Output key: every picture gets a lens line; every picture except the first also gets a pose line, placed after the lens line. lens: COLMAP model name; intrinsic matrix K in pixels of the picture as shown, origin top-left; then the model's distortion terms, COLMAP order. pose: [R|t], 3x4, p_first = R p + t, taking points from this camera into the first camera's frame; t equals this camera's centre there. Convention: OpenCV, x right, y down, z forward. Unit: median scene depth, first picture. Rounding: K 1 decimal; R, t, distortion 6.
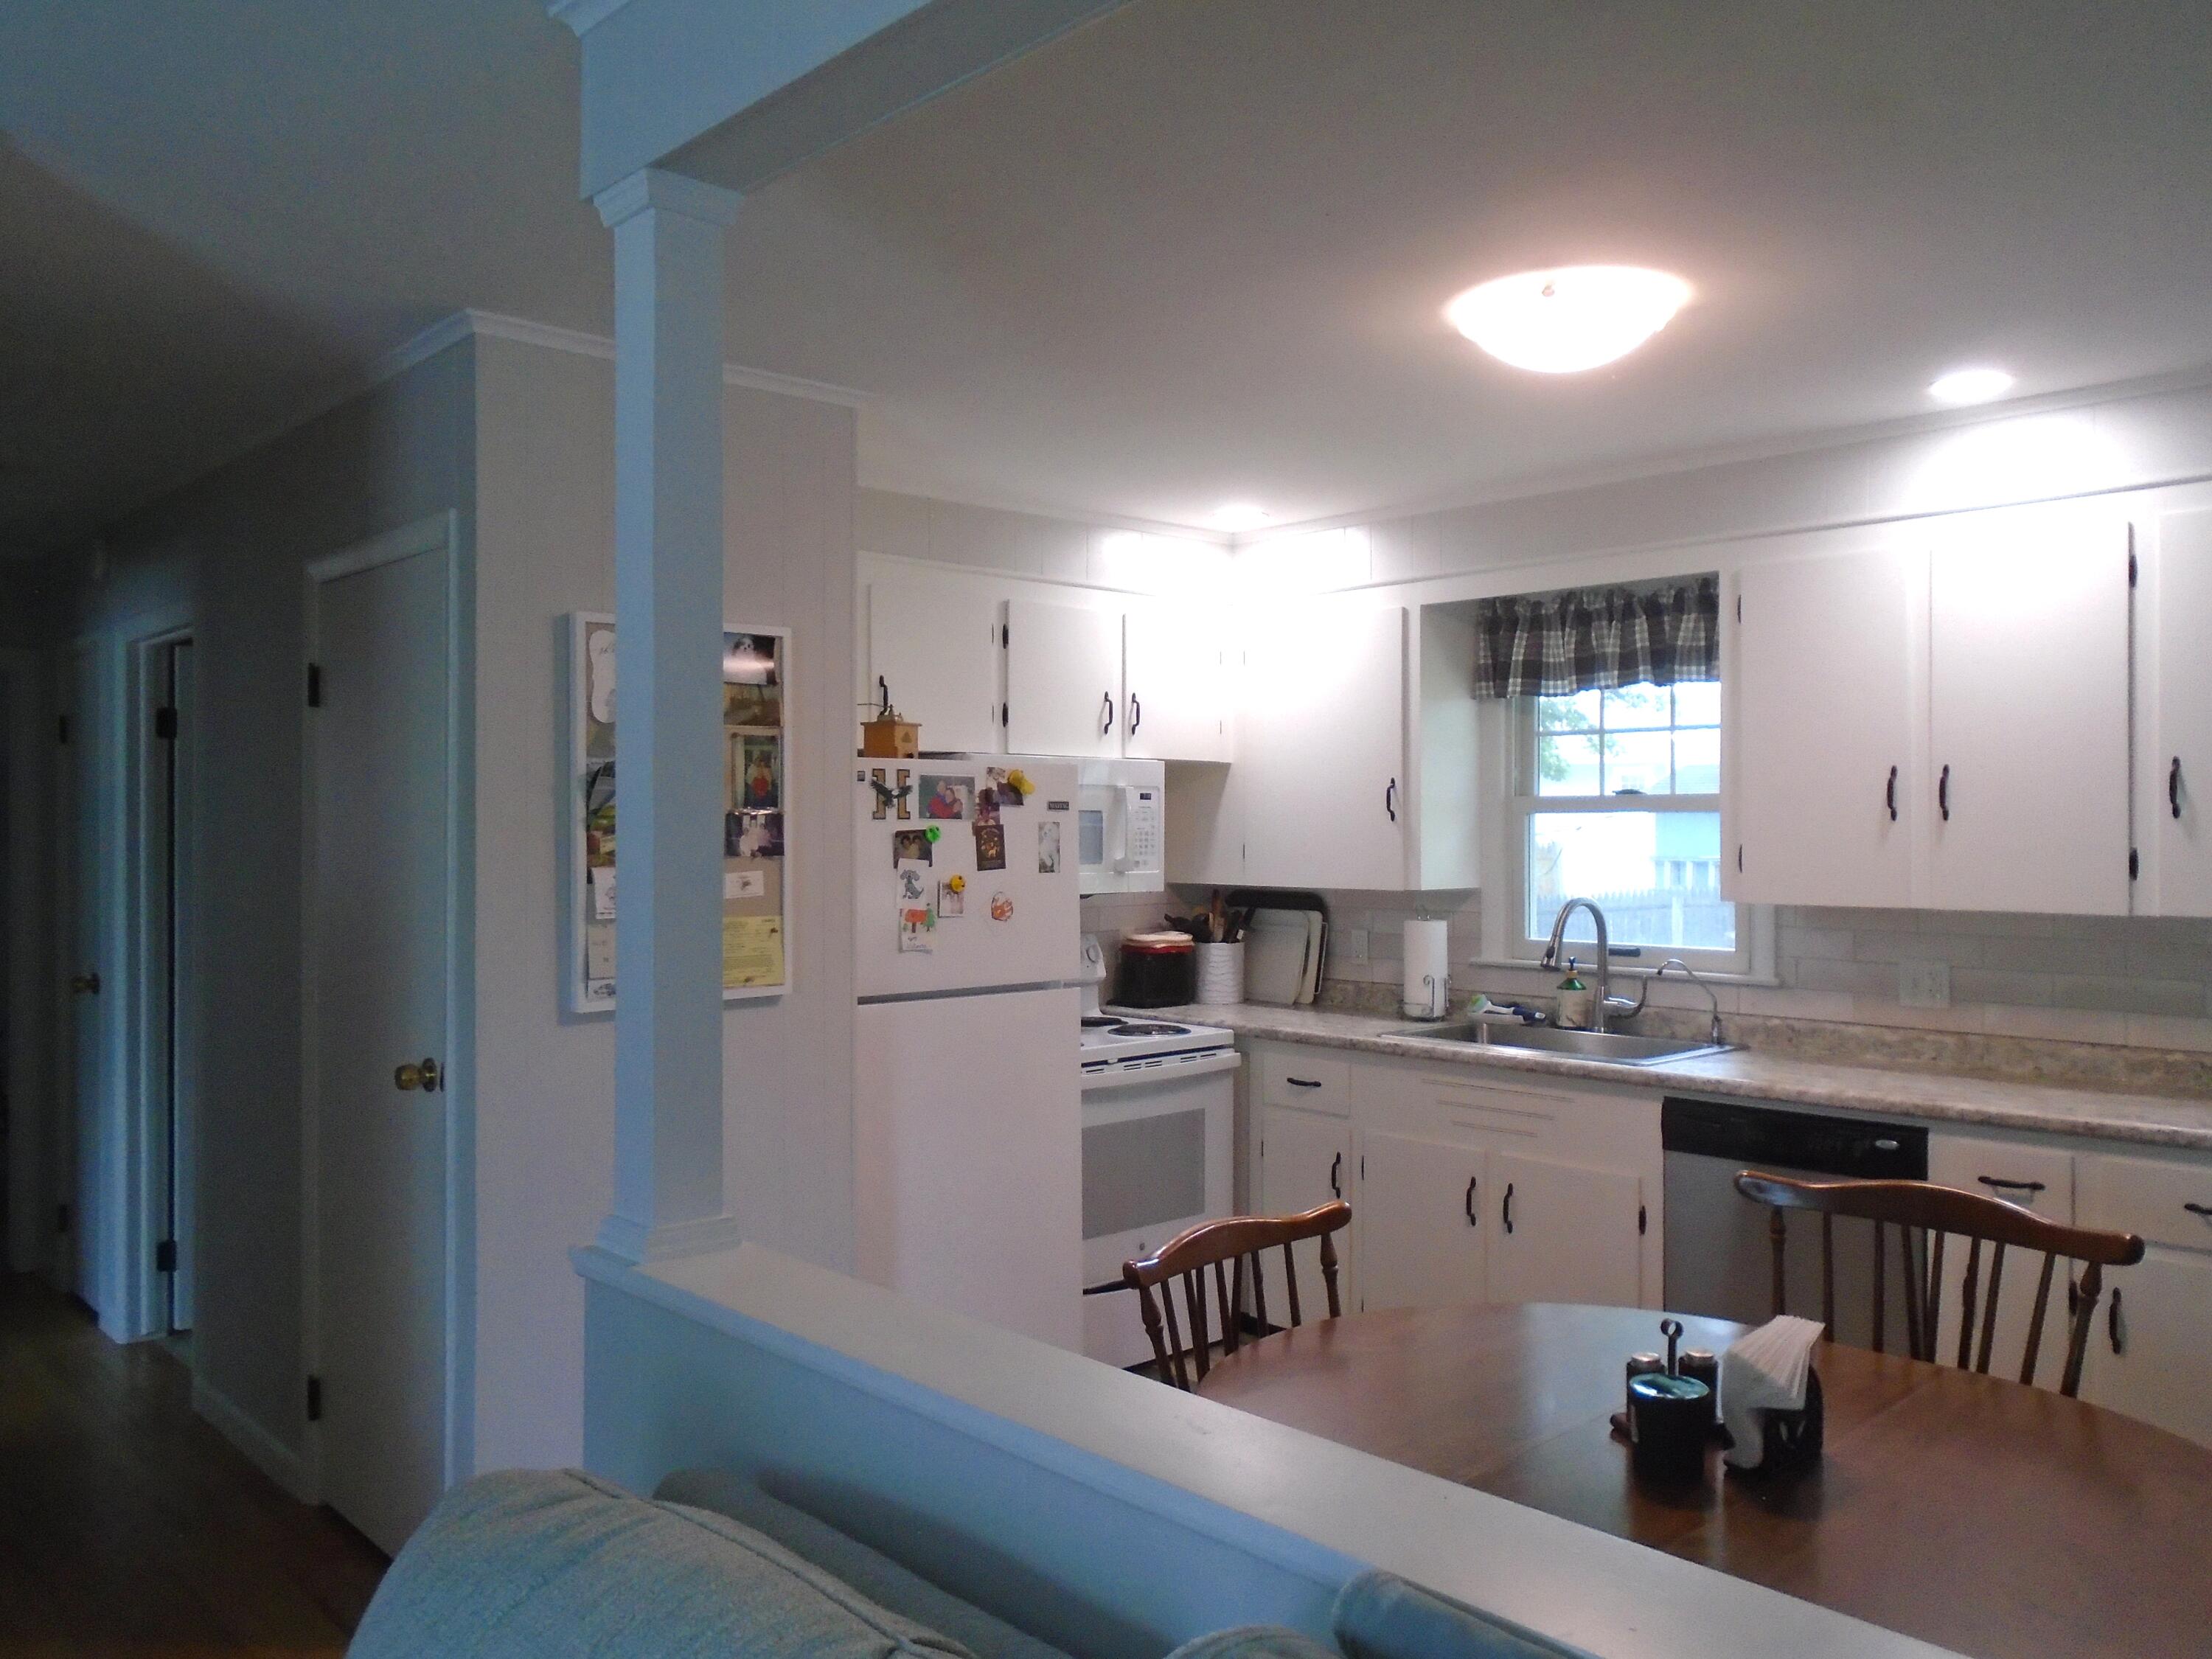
lens RADIAL K [[1715.5, 0, 1100.6], [0, 1715.5, 825.4], [0, 0, 1]] dist [-0.004204, 0.003275]
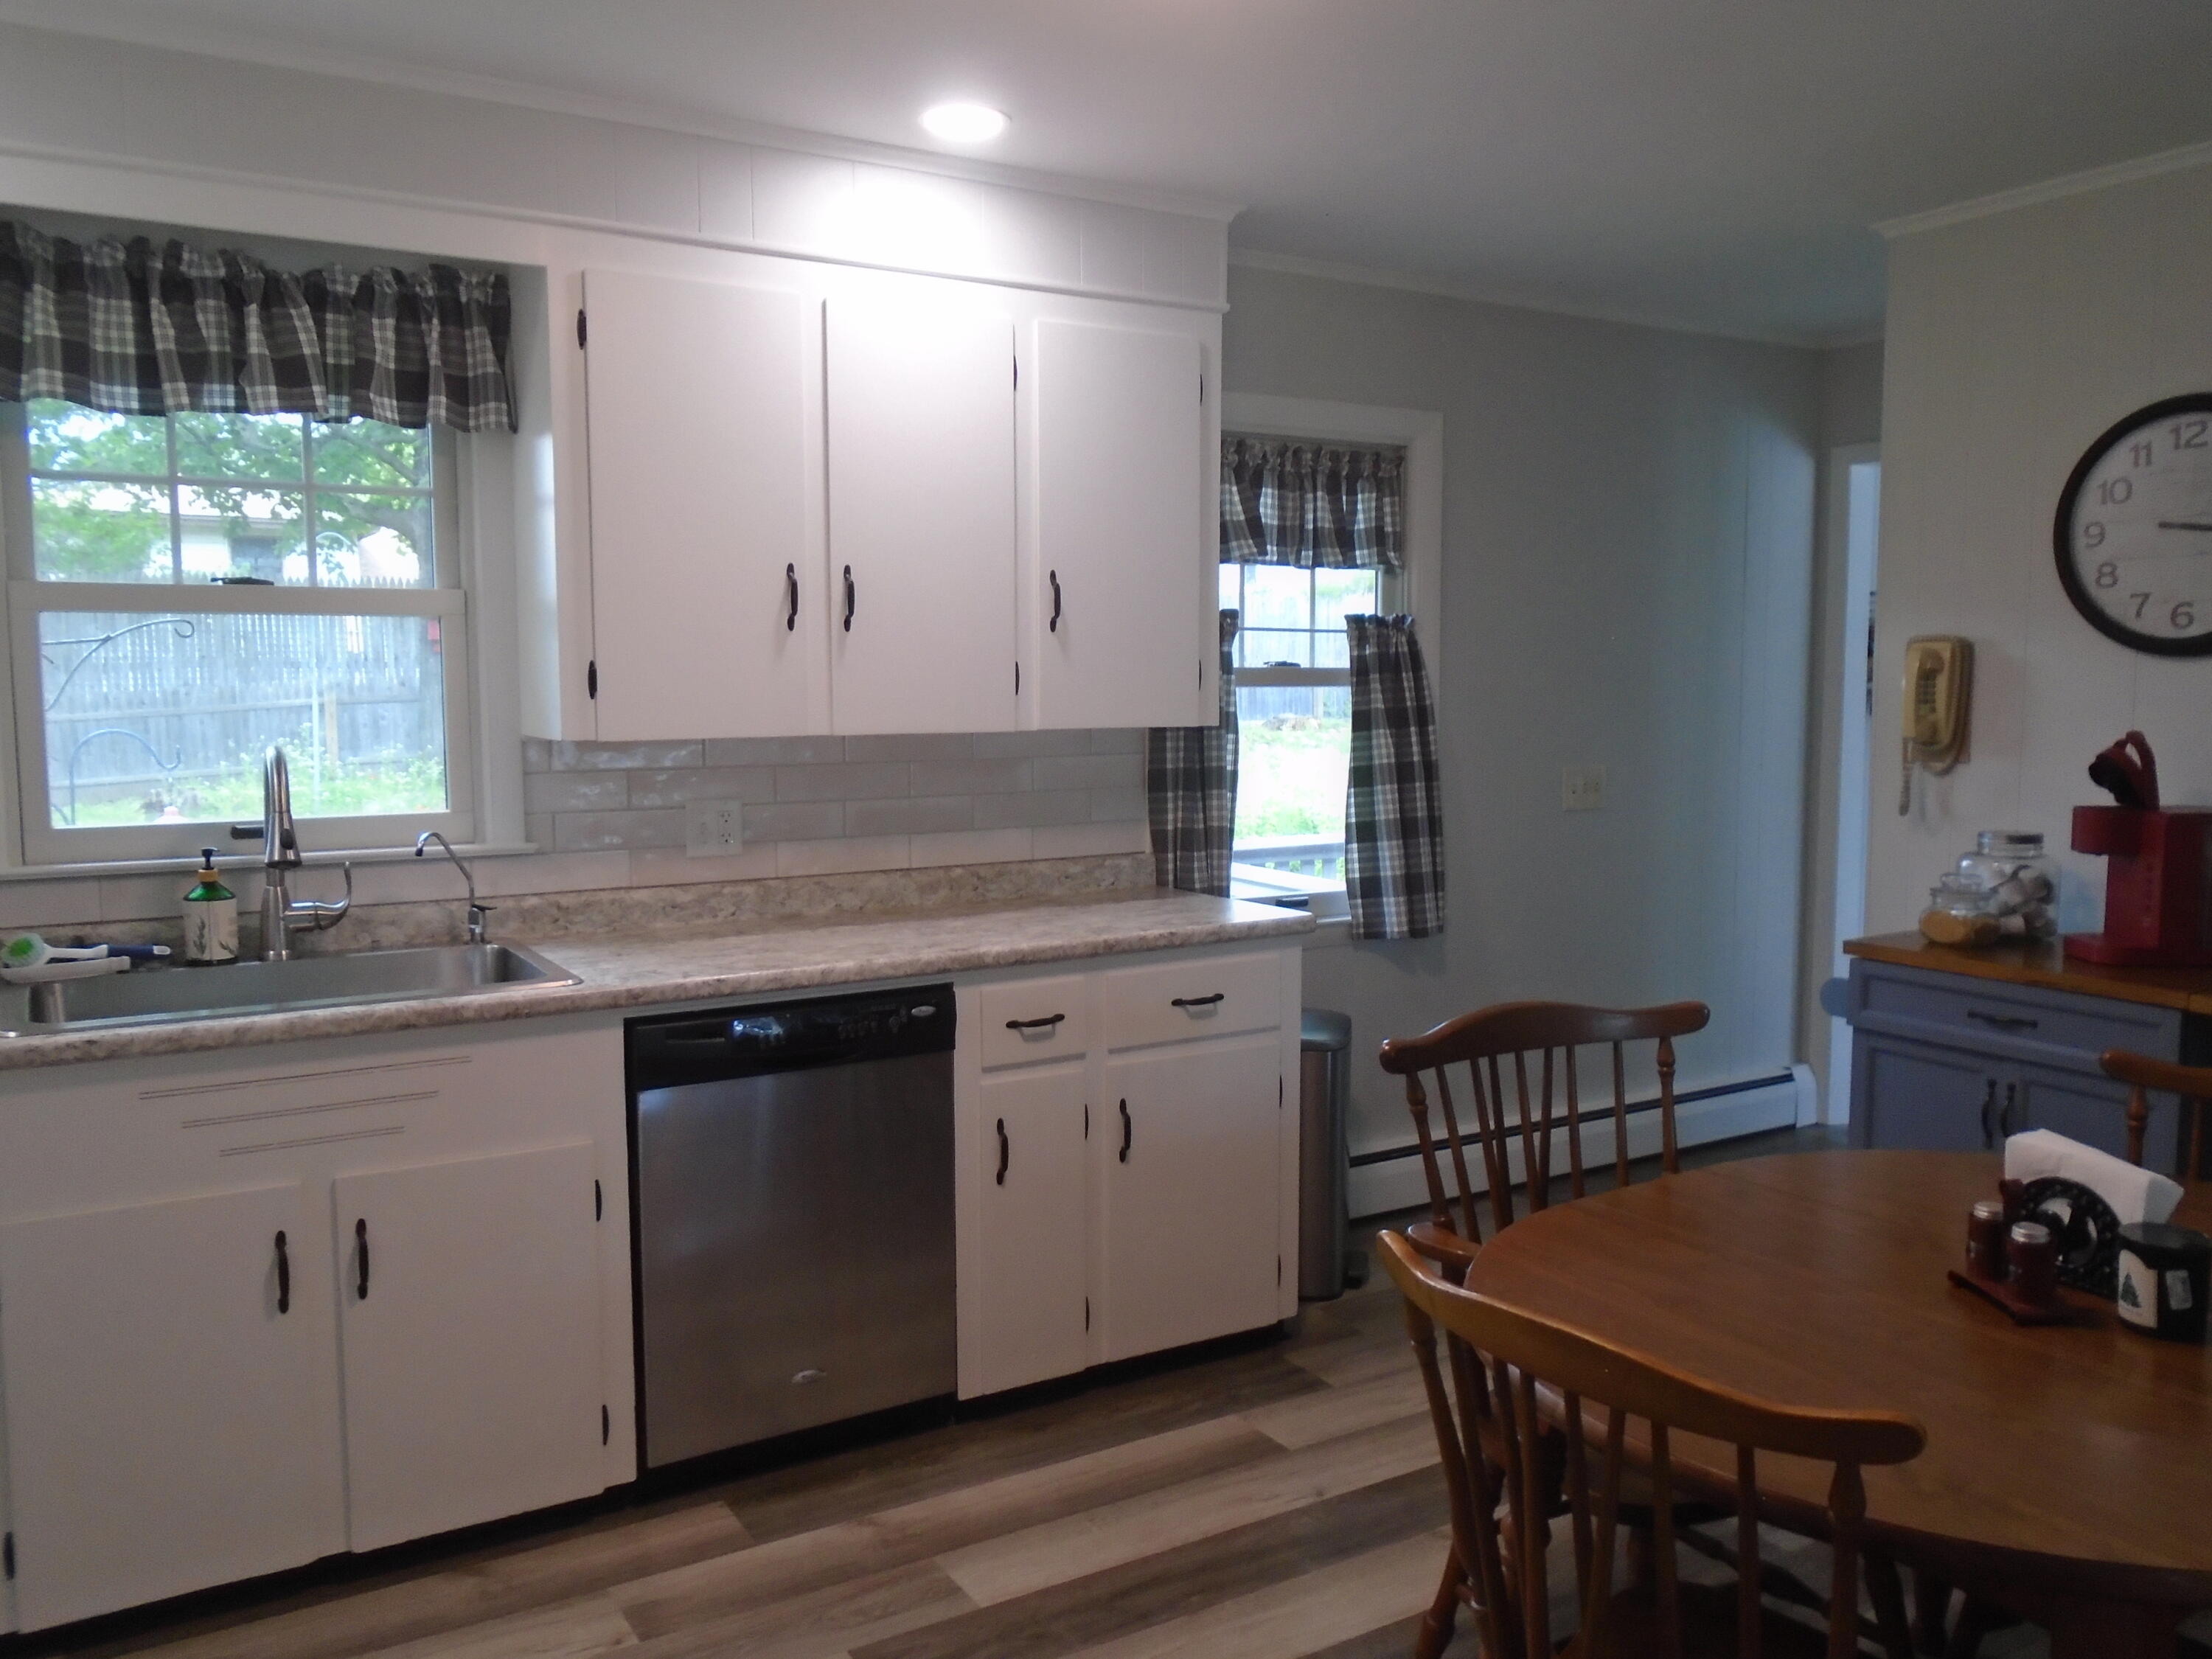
lens RADIAL K [[1715.5, 0, 1101.1], [0, 1715.5, 825.6], [0, 0, 1]] dist [-0.004204, 0.003275]
pose [[0.191995, -0.089155, 0.977338, -0.307748], [-0.001262, 0.995842, 0.091091, 0.014558], [-0.981395, -0.018723, 0.191084, 0.660216]]
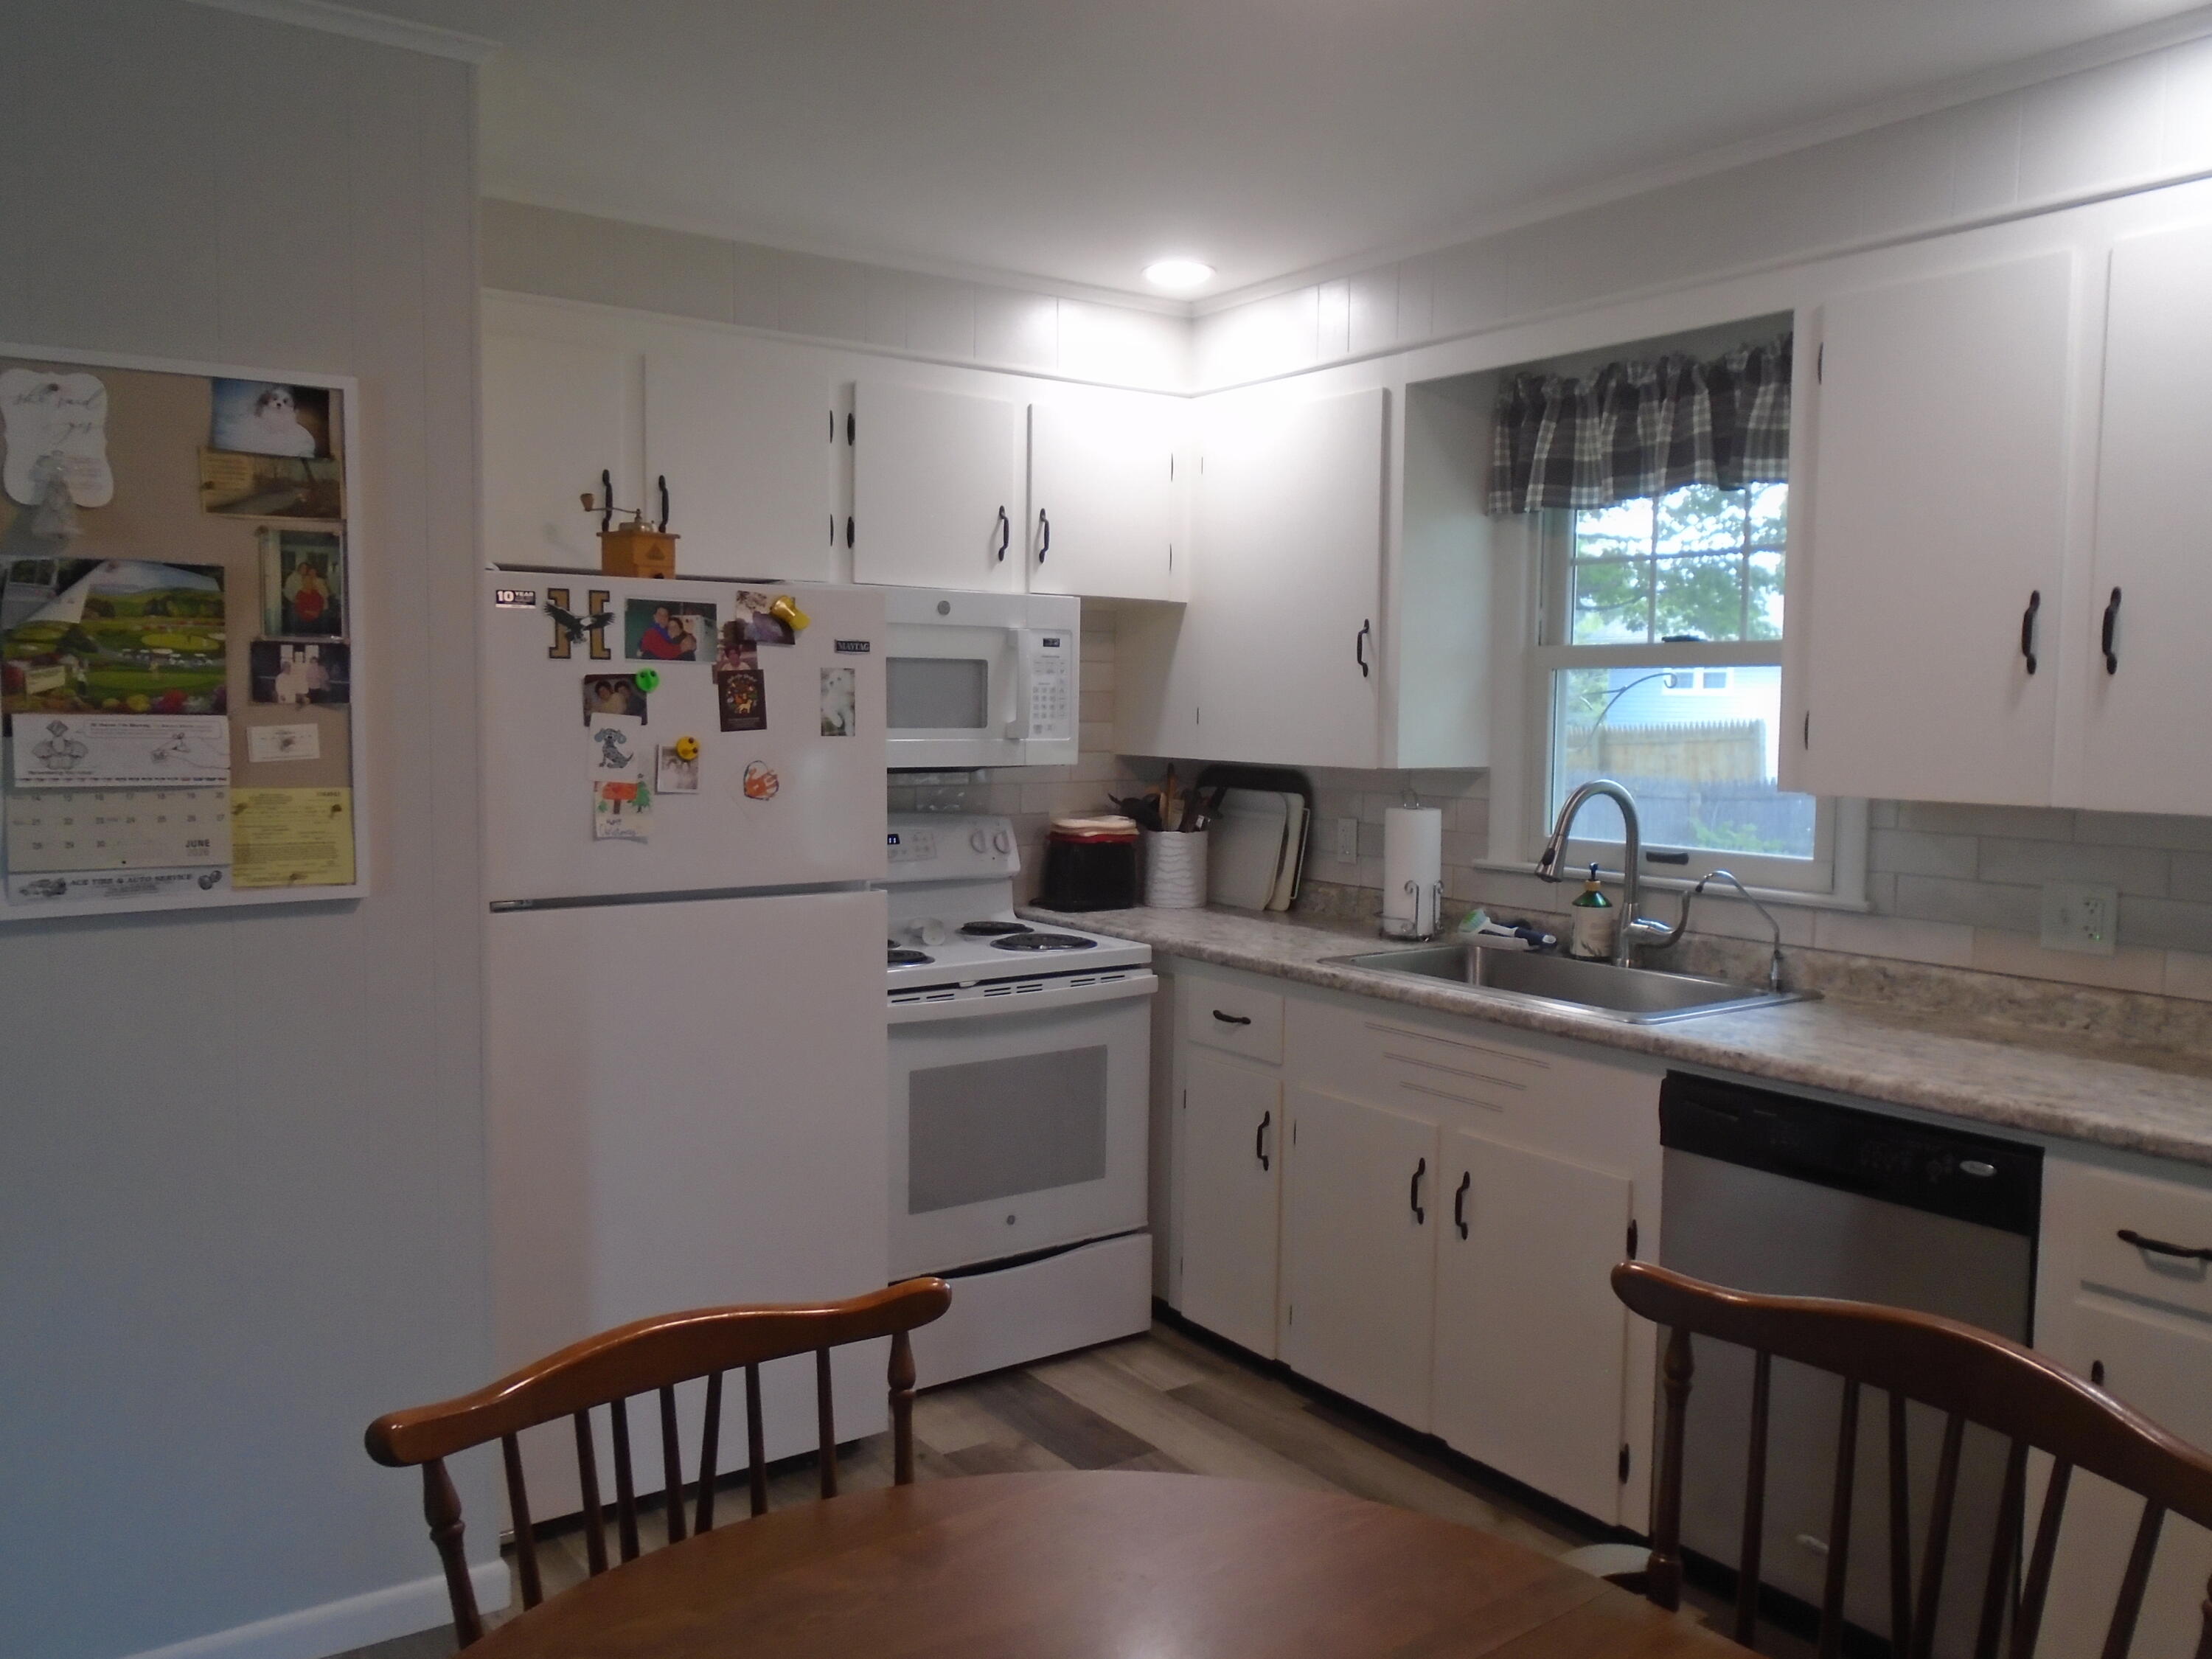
lens RADIAL K [[1715.5, 0, 1101.0], [0, 1715.5, 826.7], [0, 0, 1]] dist [-0.004204, 0.003275]
pose [[0.992182, 0.020772, -0.123062, 0.179938], [-0.011707, 0.997195, 0.073930, 0.010641], [0.124252, -0.071911, 0.989641, 0.282651]]
